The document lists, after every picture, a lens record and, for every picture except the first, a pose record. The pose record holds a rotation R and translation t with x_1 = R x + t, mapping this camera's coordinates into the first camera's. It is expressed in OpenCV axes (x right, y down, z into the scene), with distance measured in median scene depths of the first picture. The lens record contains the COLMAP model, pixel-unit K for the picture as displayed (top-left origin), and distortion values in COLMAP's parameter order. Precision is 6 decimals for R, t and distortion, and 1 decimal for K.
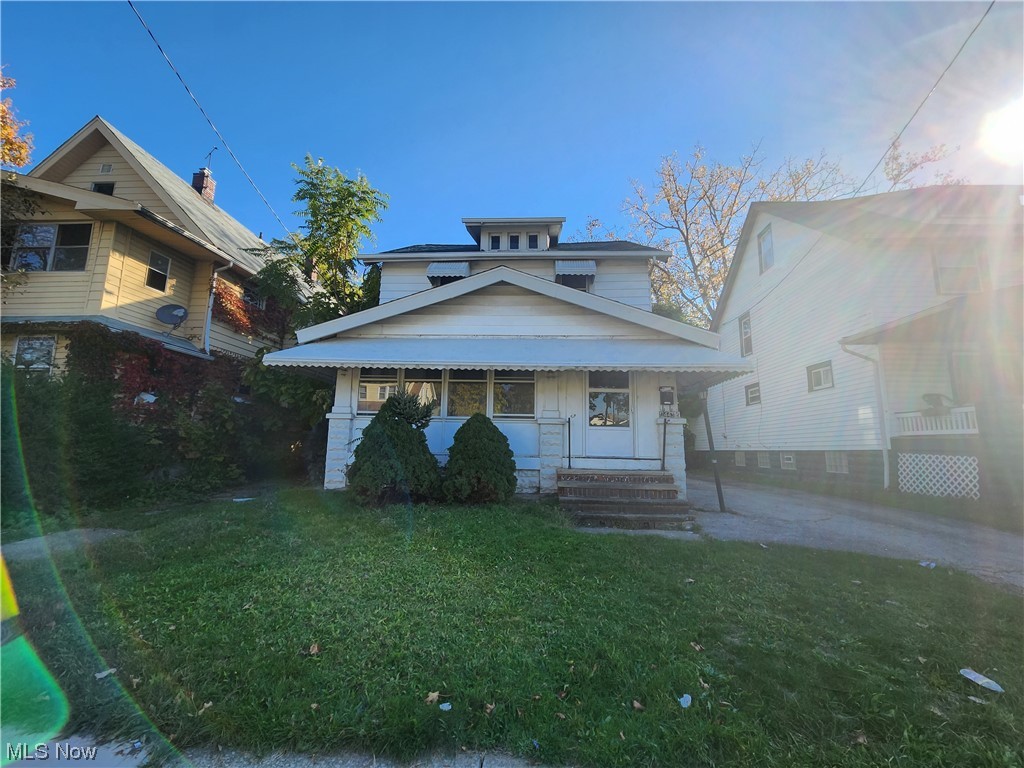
lens RADIAL K [[417.2, 0, 511.8], [0, 417.2, 385.7], [0, 0, 1]] dist [0.002018, -0.000150]
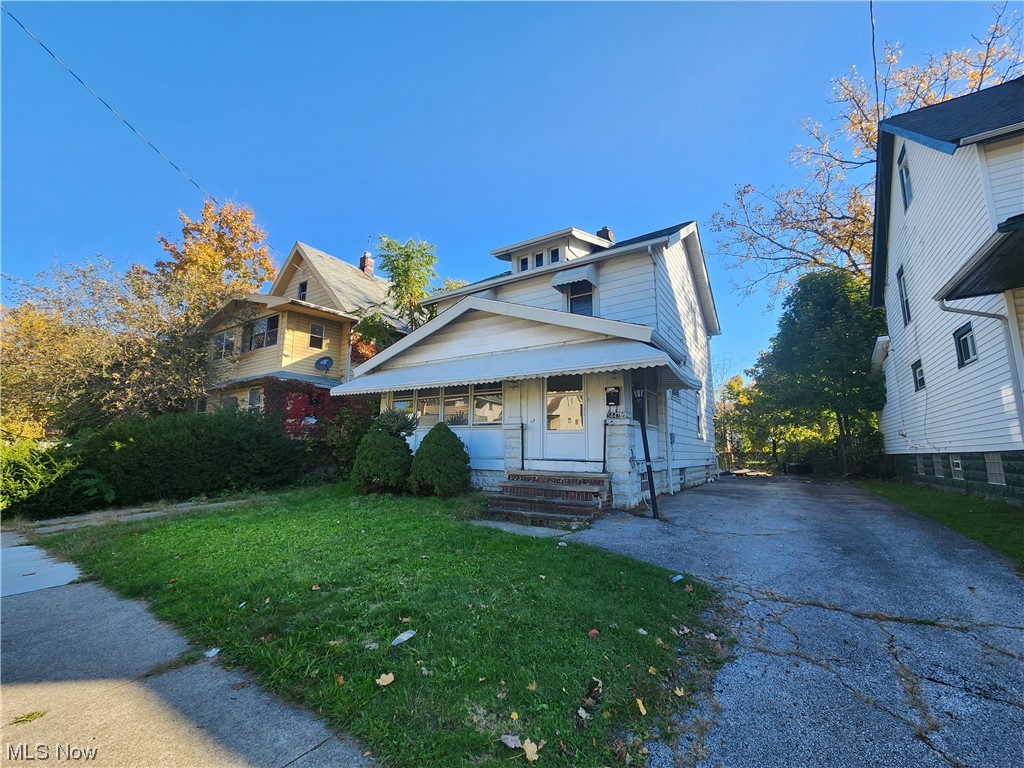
lens RADIAL K [[417.2, 0, 502.9], [0, 417.2, 382.9], [0, 0, 1]] dist [0.002018, -0.000150]
pose [[0.866988, -0.088911, -0.490334, 0.528706], [0.078497, 0.996037, -0.041814, 0.011632], [0.492108, -0.002237, 0.870531, 0.021162]]
